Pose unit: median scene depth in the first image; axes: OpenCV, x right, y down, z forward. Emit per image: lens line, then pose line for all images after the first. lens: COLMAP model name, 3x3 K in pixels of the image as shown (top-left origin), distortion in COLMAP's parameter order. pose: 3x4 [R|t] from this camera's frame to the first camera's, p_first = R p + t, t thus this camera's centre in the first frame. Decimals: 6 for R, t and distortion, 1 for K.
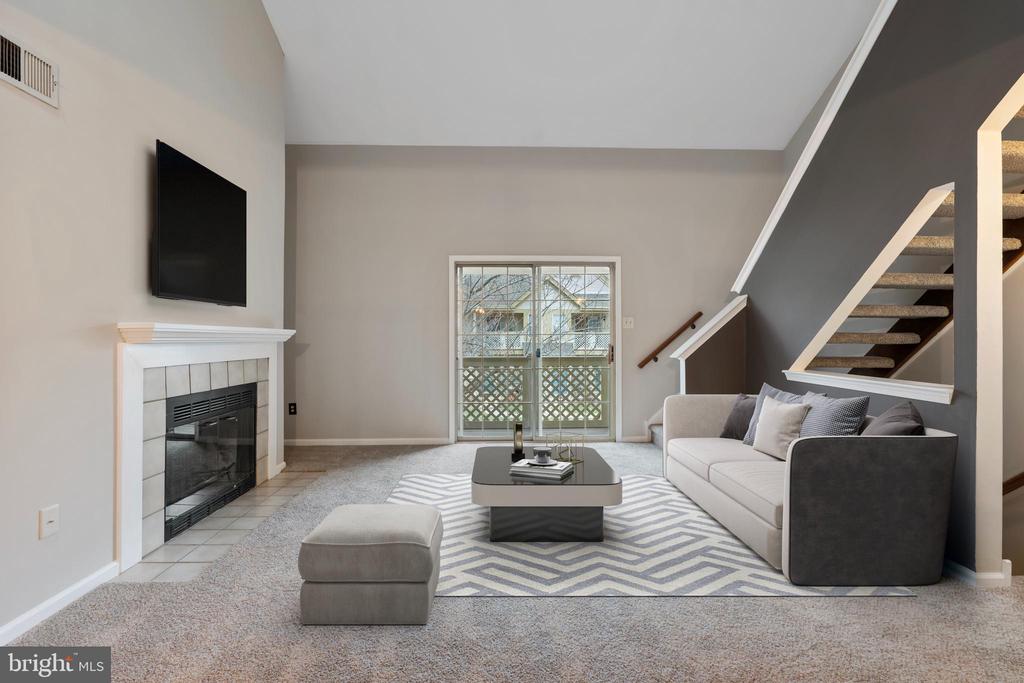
lens RADIAL K [[462.6, 0, 506.0], [0, 462.6, 339.5], [0, 0, 1]] dist [-0.005210, 0.001869]
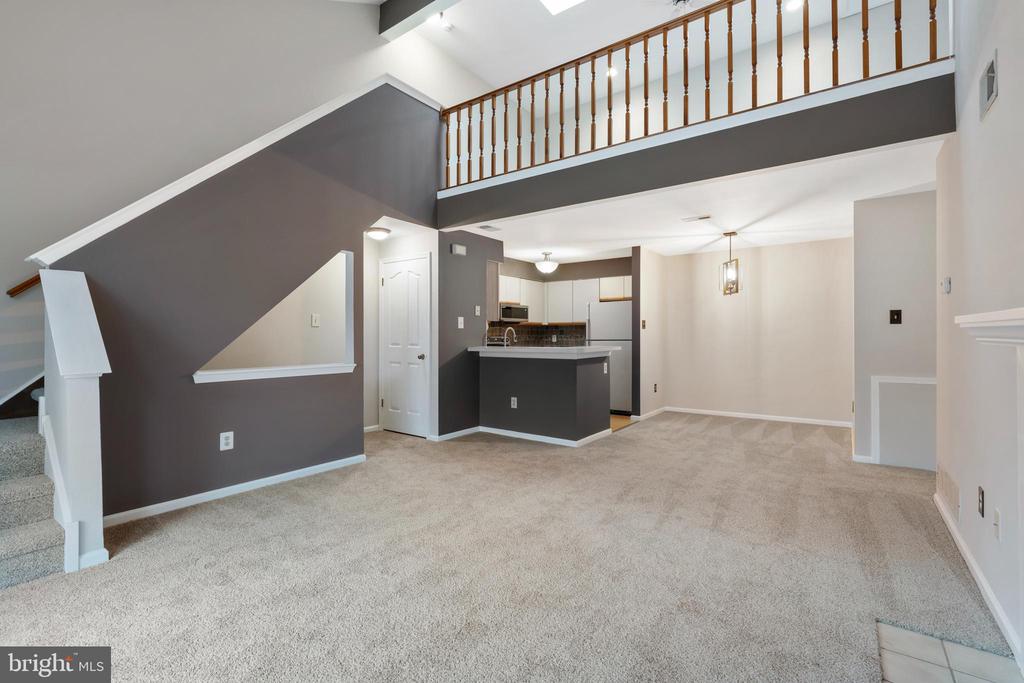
lens RADIAL K [[462.6, 0, 506.6], [0, 462.6, 333.8], [0, 0, 1]] dist [-0.005210, 0.001869]
pose [[-0.780568, 0.002792, 0.625064, -0.494512], [0.003489, 0.999994, -0.000110, -0.008247], [-0.625061, 0.002095, -0.780573, 1.516977]]
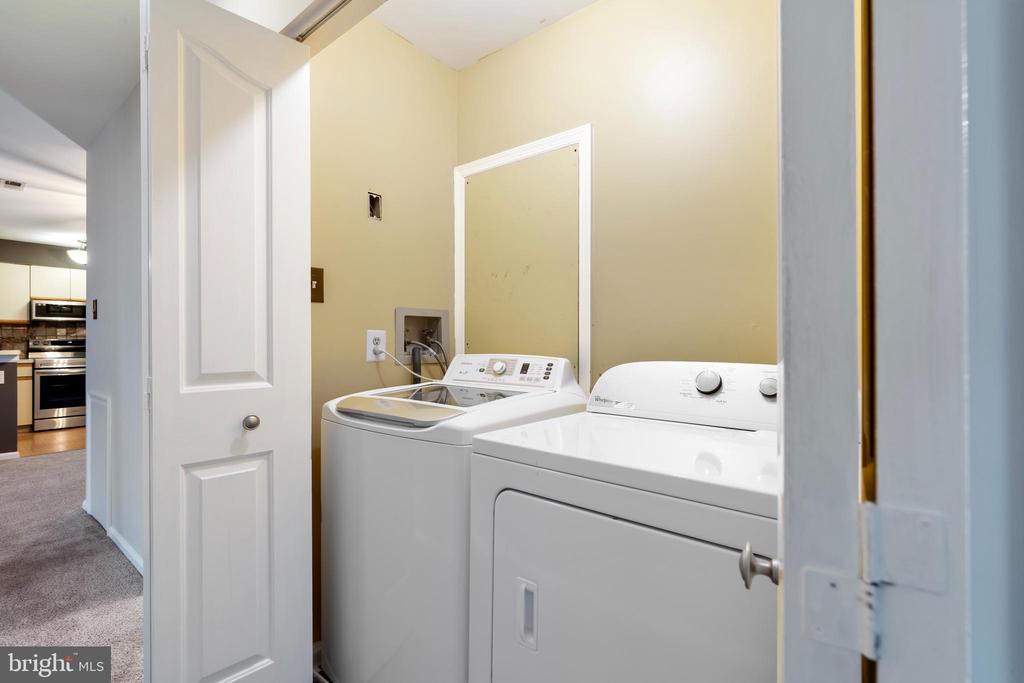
lens RADIAL K [[462.6, 0, 516.0], [0, 462.6, 339.6], [0, 0, 1]] dist [-0.005210, 0.001869]
pose [[-0.759699, 0.001350, 0.650274, -1.815836], [0.001926, 0.999998, 0.000174, 0.010984], [-0.650272, 0.001384, -0.759700, -0.053505]]
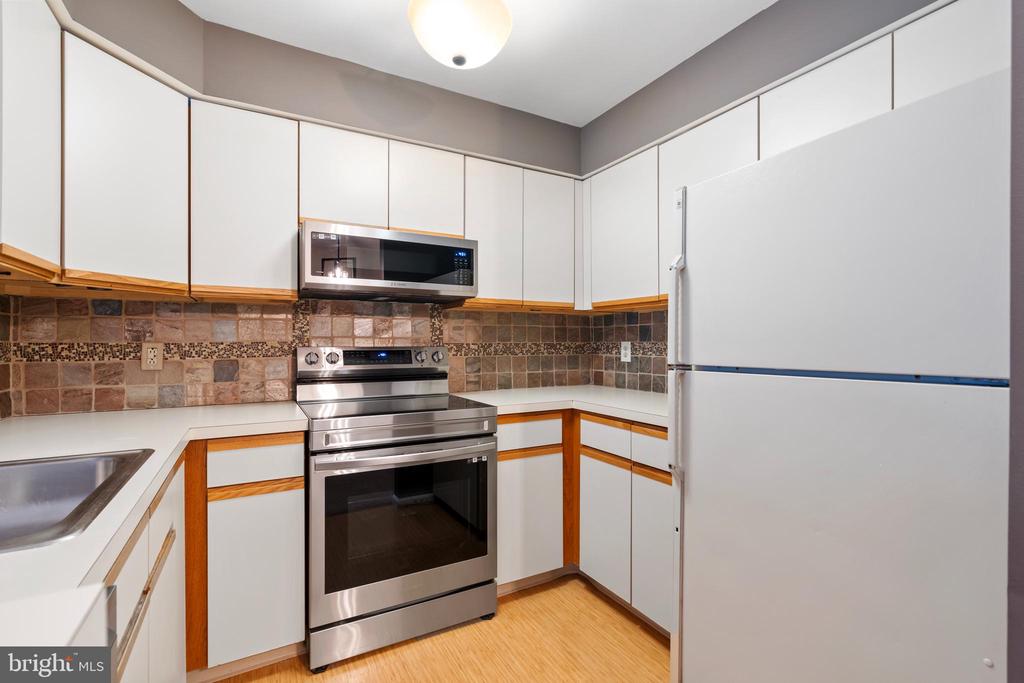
lens RADIAL K [[462.6, 0, 508.9], [0, 462.6, 341.8], [0, 0, 1]] dist [-0.005210, 0.001869]
pose [[-0.454065, -0.001328, 0.890968, 0.283636], [0.002721, 0.999992, 0.002877, -0.003270], [-0.890964, 0.003730, -0.454058, -0.165414]]
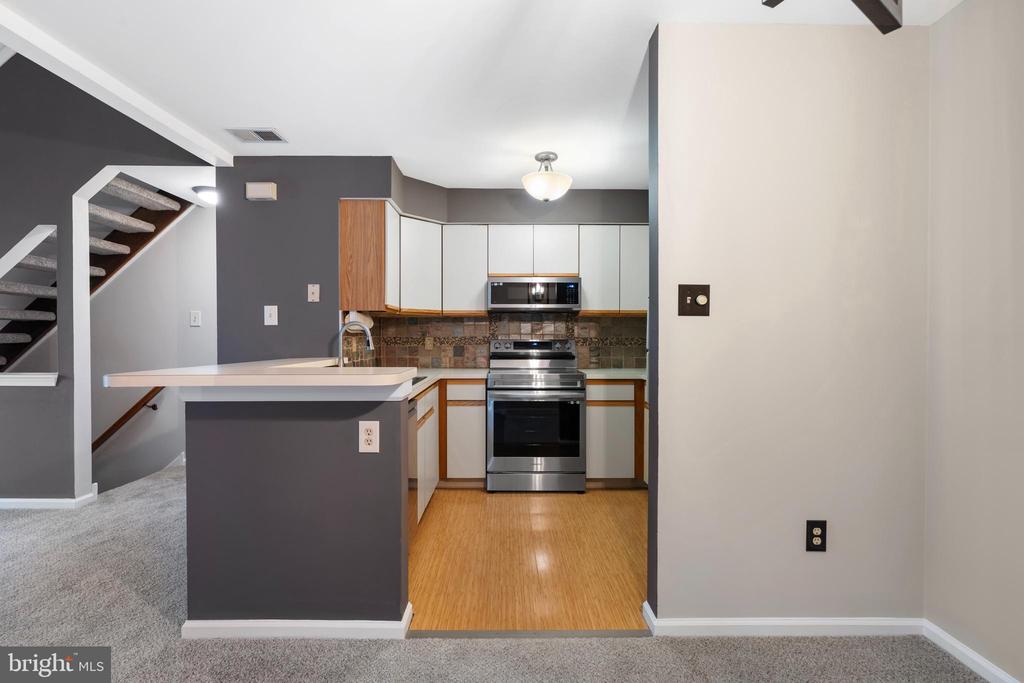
lens RADIAL K [[462.6, 0, 507.8], [0, 462.6, 340.6], [0, 0, 1]] dist [-0.005210, 0.001869]
pose [[0.034558, -0.010066, 0.999352, -0.268148], [0.003347, 0.999945, 0.009956, -0.003886], [-0.999397, 0.003001, 0.034589, -0.292300]]
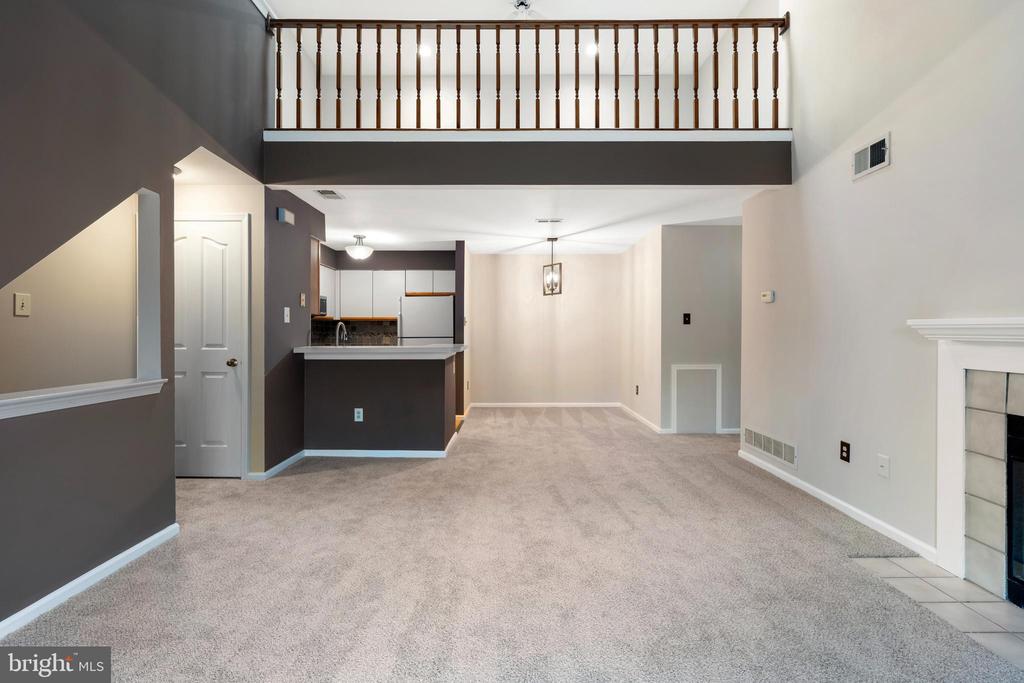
lens RADIAL K [[462.6, 0, 507.0], [0, 462.6, 334.4], [0, 0, 1]] dist [-0.005210, 0.001869]
pose [[-0.999149, -0.002027, 0.041205, 0.059521], [-0.001641, 0.999955, 0.009387, -0.009873], [-0.041222, 0.009312, -0.999107, 1.533510]]
